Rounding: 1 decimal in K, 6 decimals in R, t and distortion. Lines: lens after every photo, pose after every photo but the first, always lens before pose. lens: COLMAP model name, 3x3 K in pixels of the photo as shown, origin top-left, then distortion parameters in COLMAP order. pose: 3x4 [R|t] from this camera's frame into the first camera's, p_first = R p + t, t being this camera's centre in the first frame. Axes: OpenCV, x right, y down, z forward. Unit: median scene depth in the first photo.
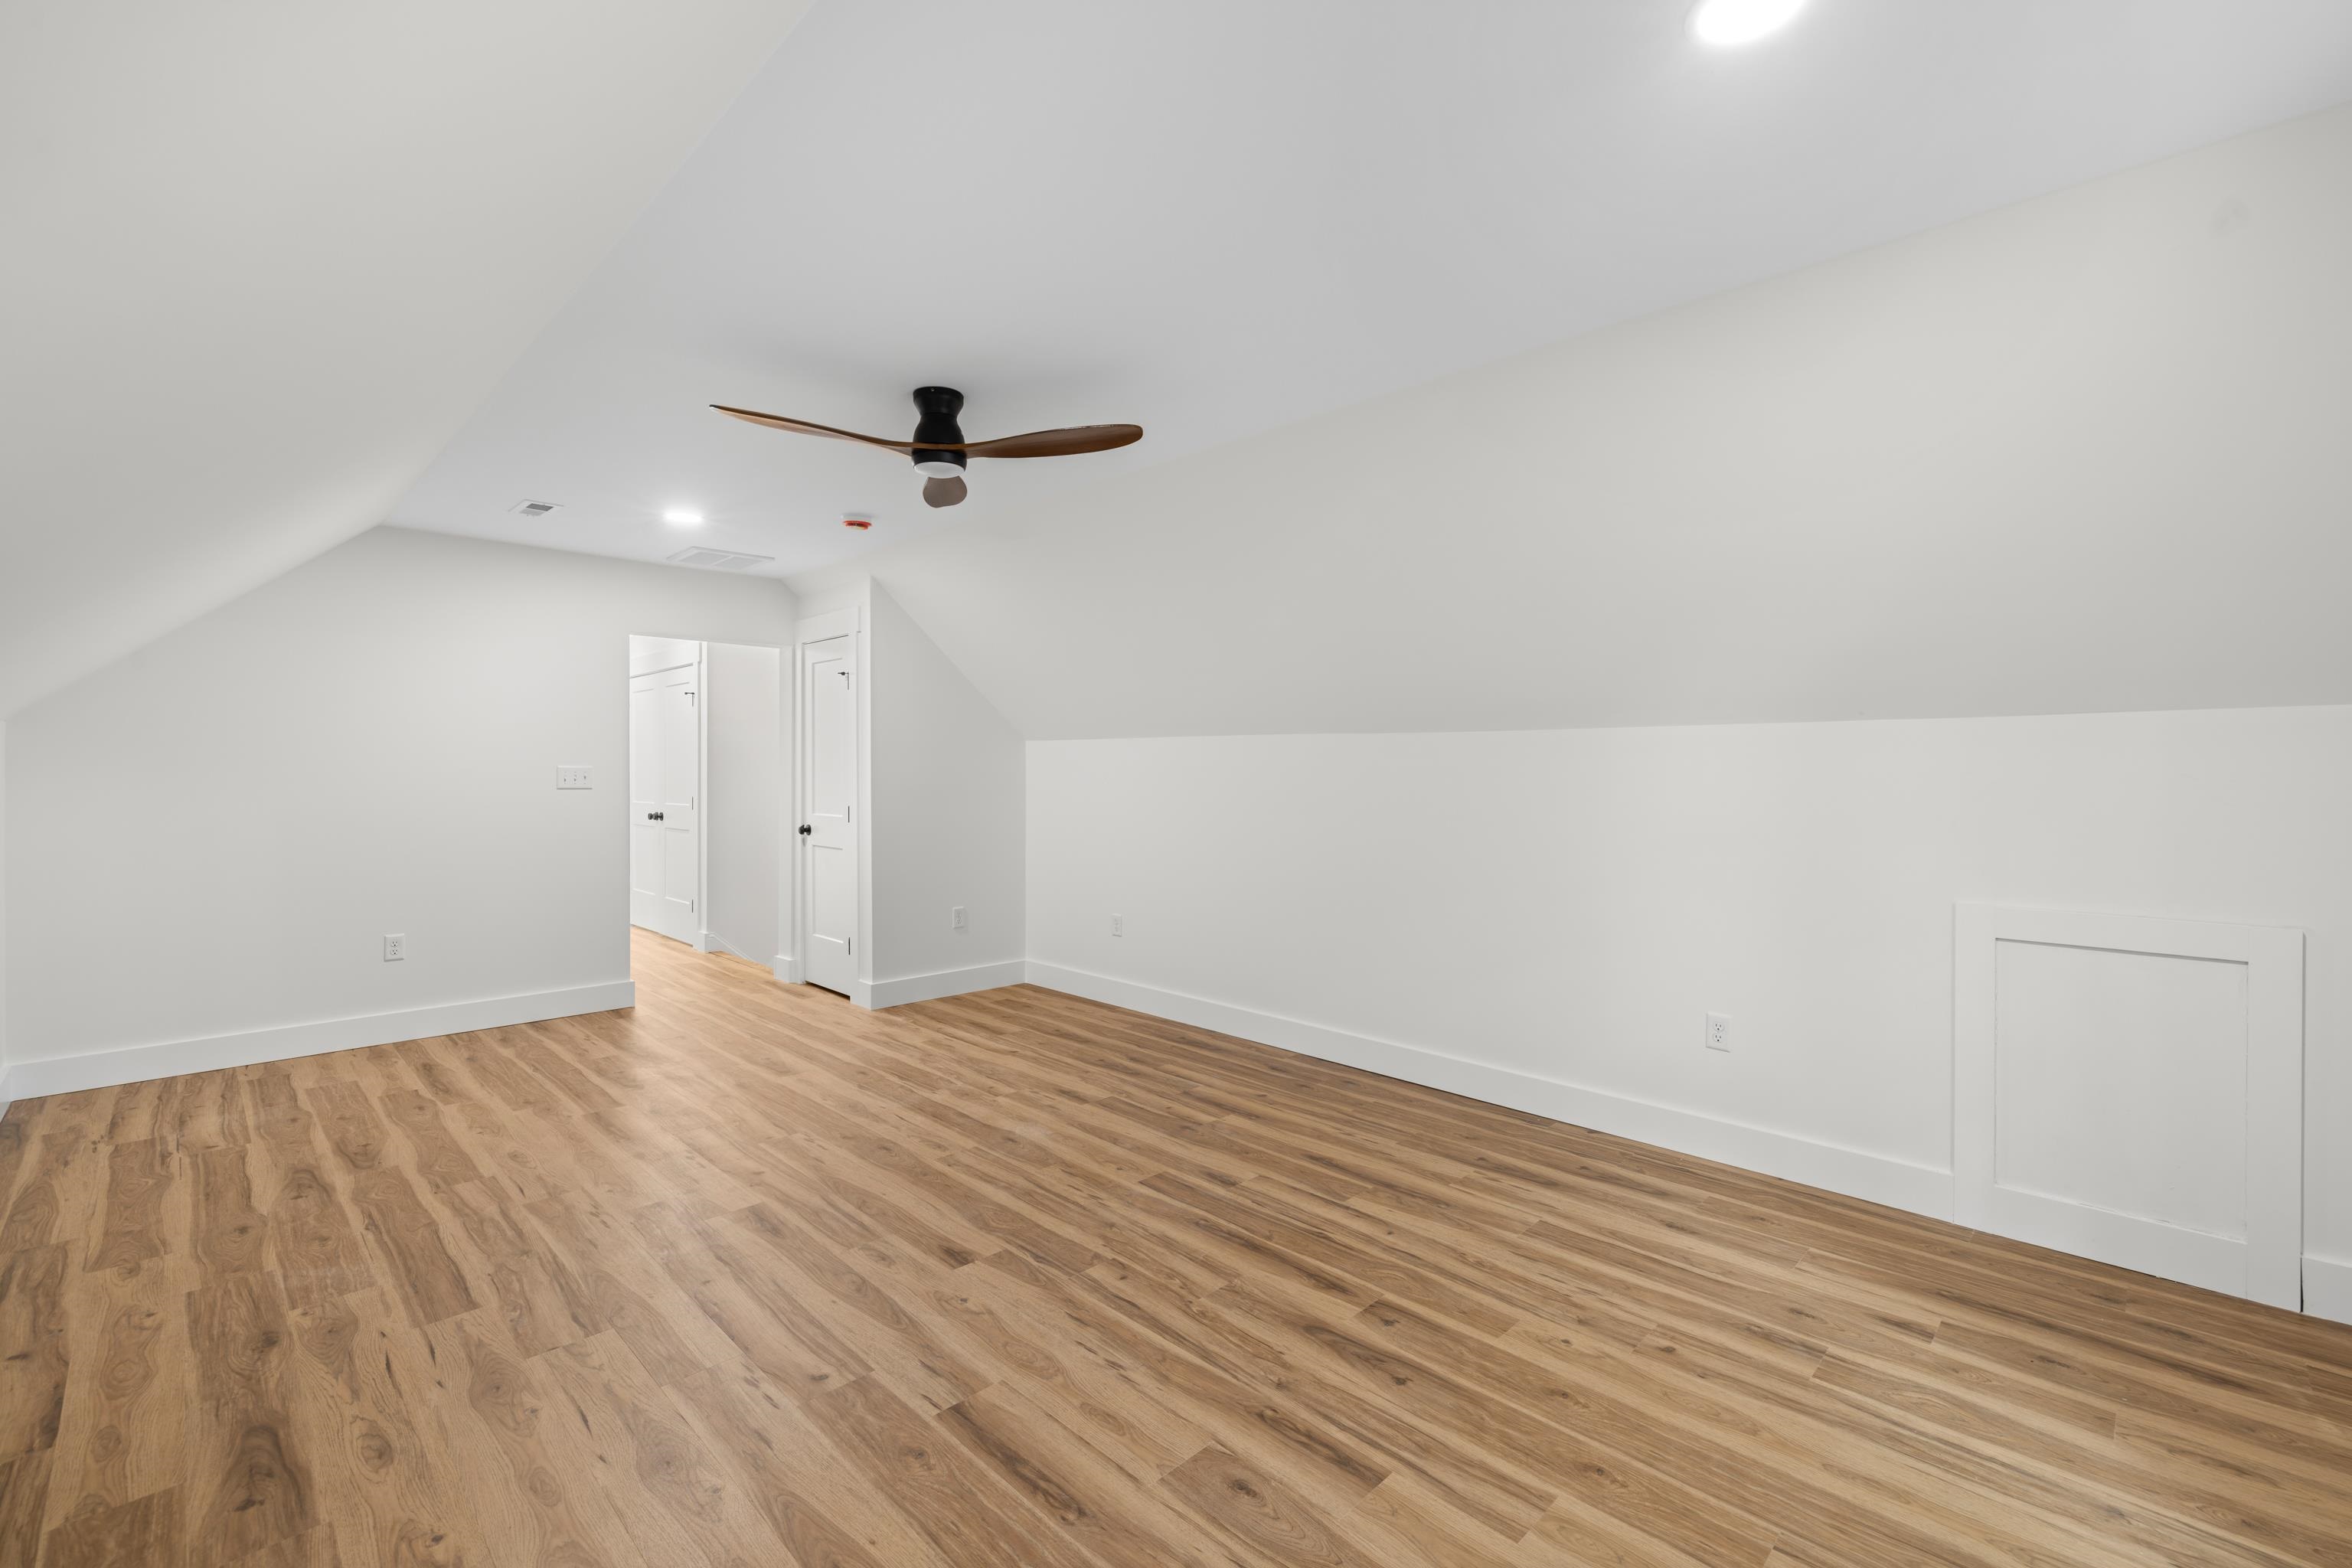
lens RADIAL K [[996.6, 0, 1176.0], [0, 996.6, 784.0], [0, 0, 1]] dist [0.002028, 0.000032]
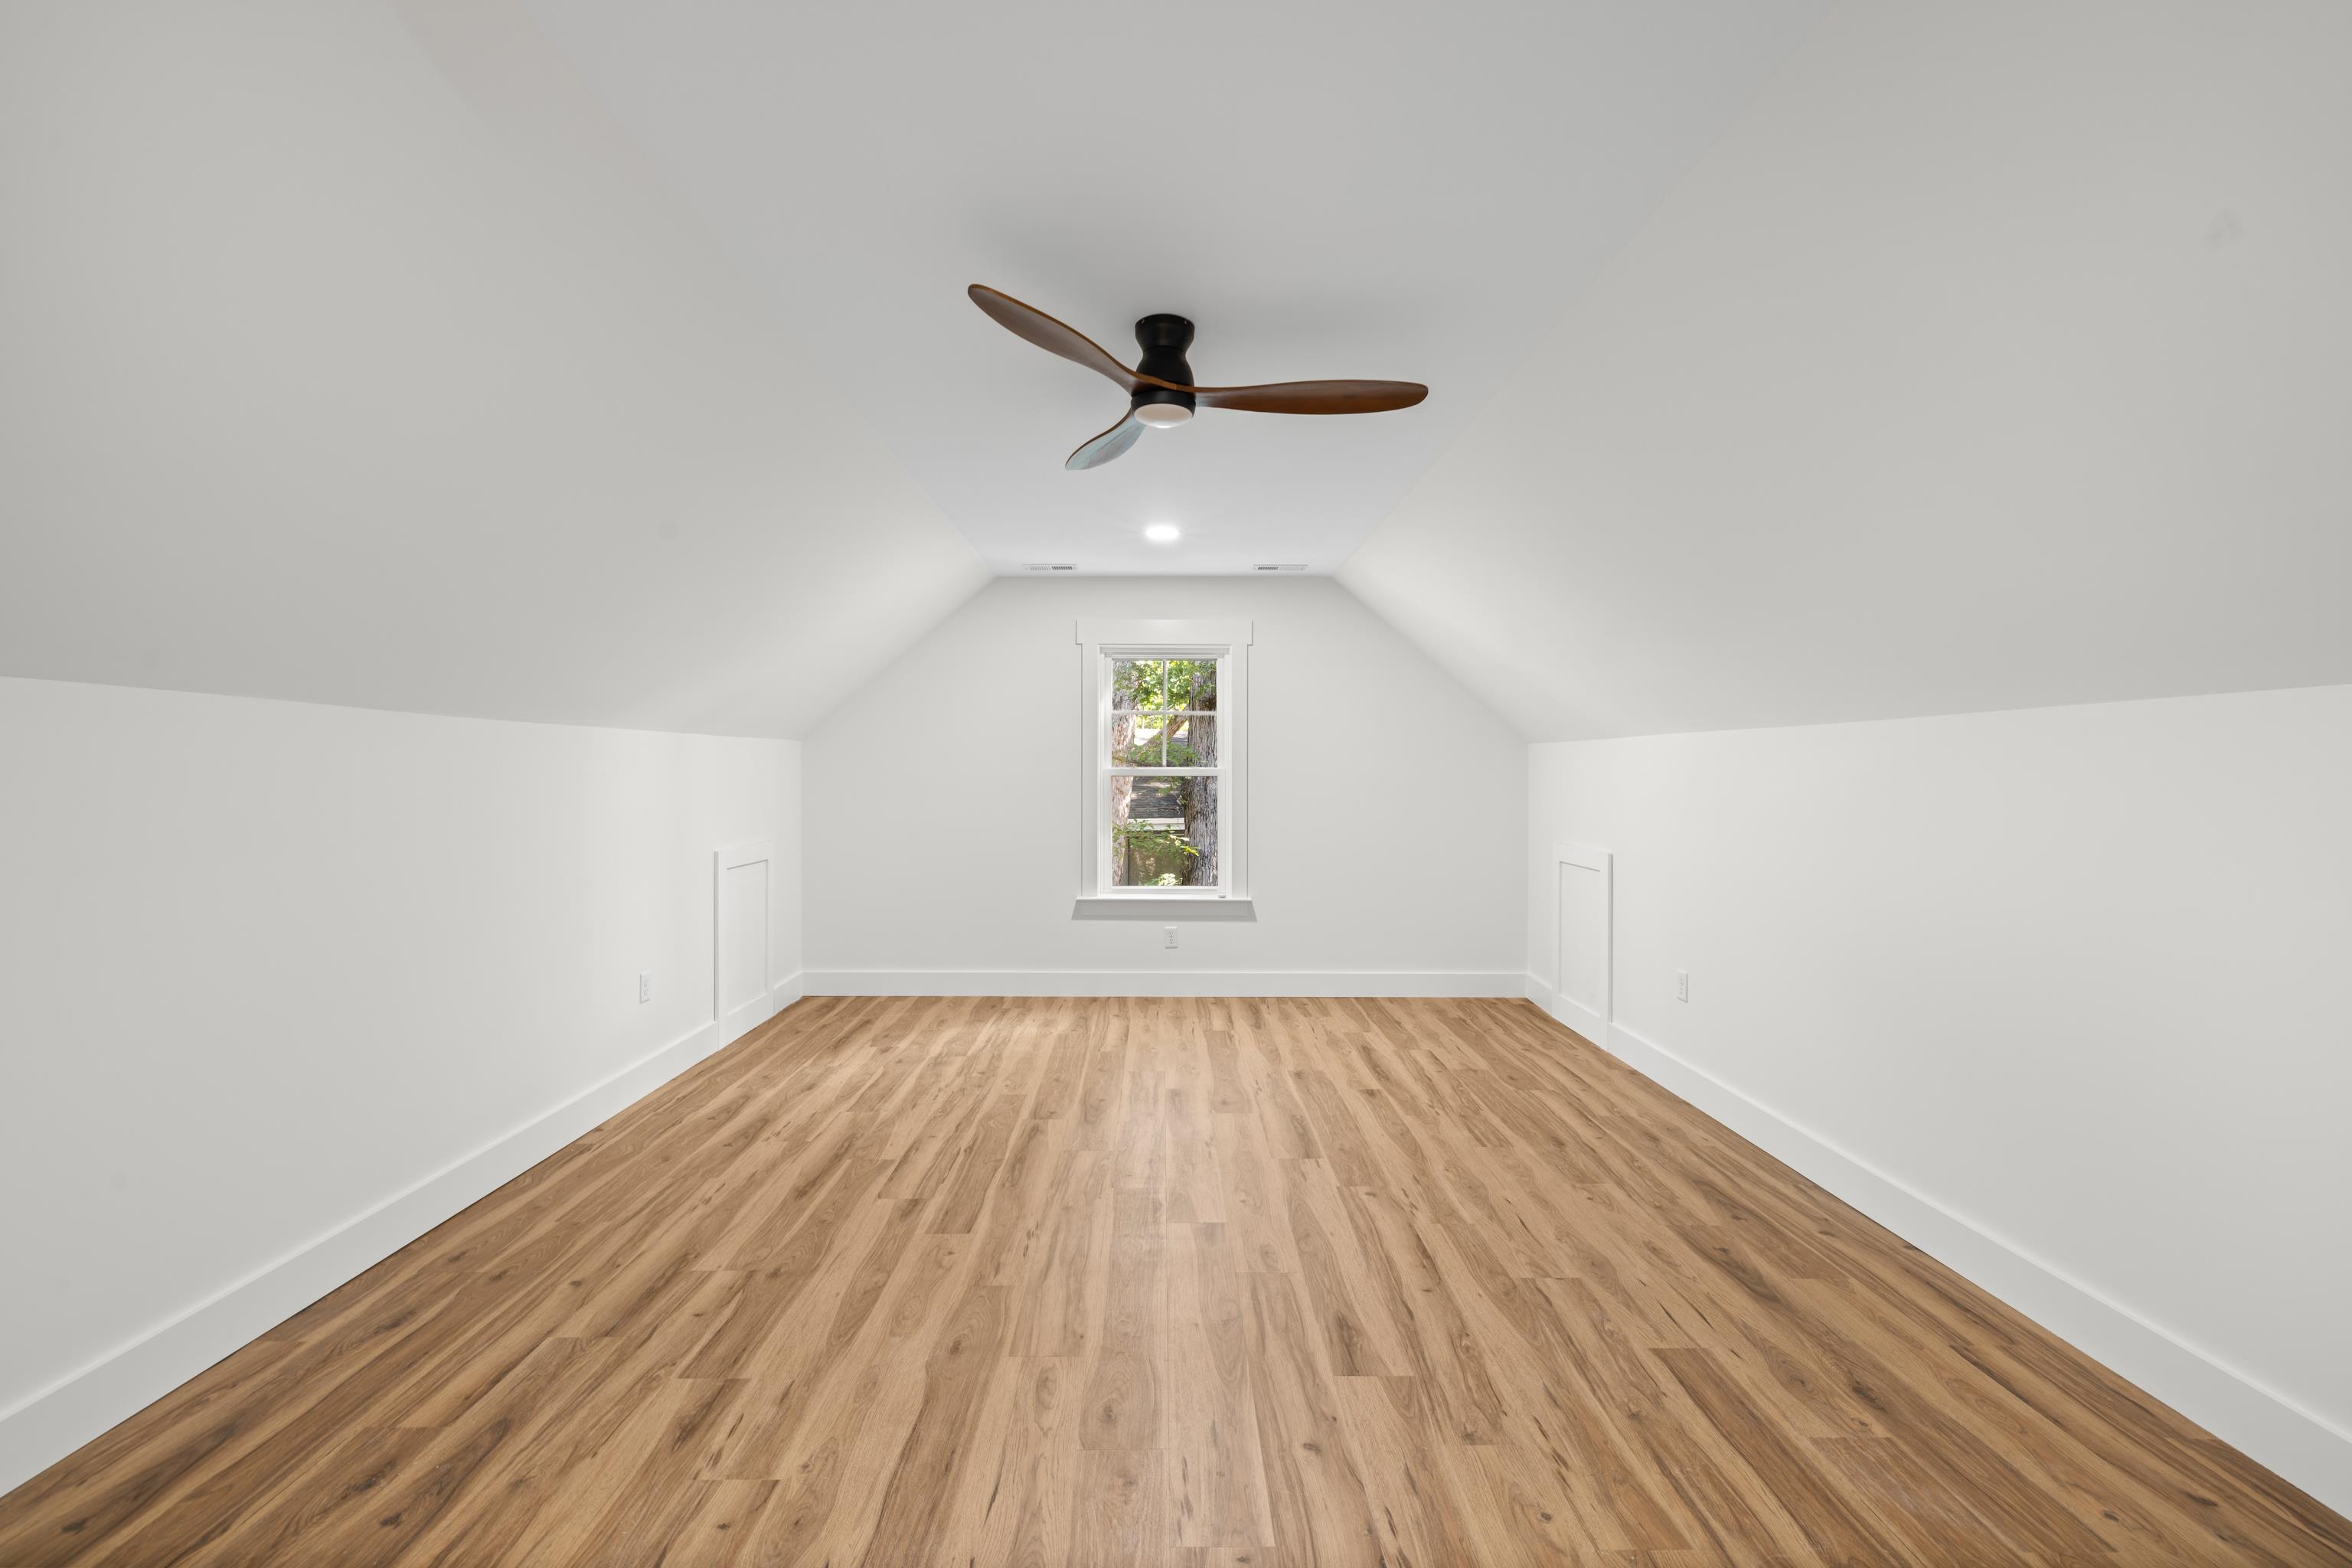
lens RADIAL K [[996.6, 0, 1176.0], [0, 996.6, 784.0], [0, 0, 1]] dist [0.002028, 0.000032]
pose [[-0.709960, -0.016995, 0.704037, -0.869646], [0.003199, 0.999621, 0.027356, -0.023813], [-0.704235, 0.021673, -0.709636, 1.655183]]
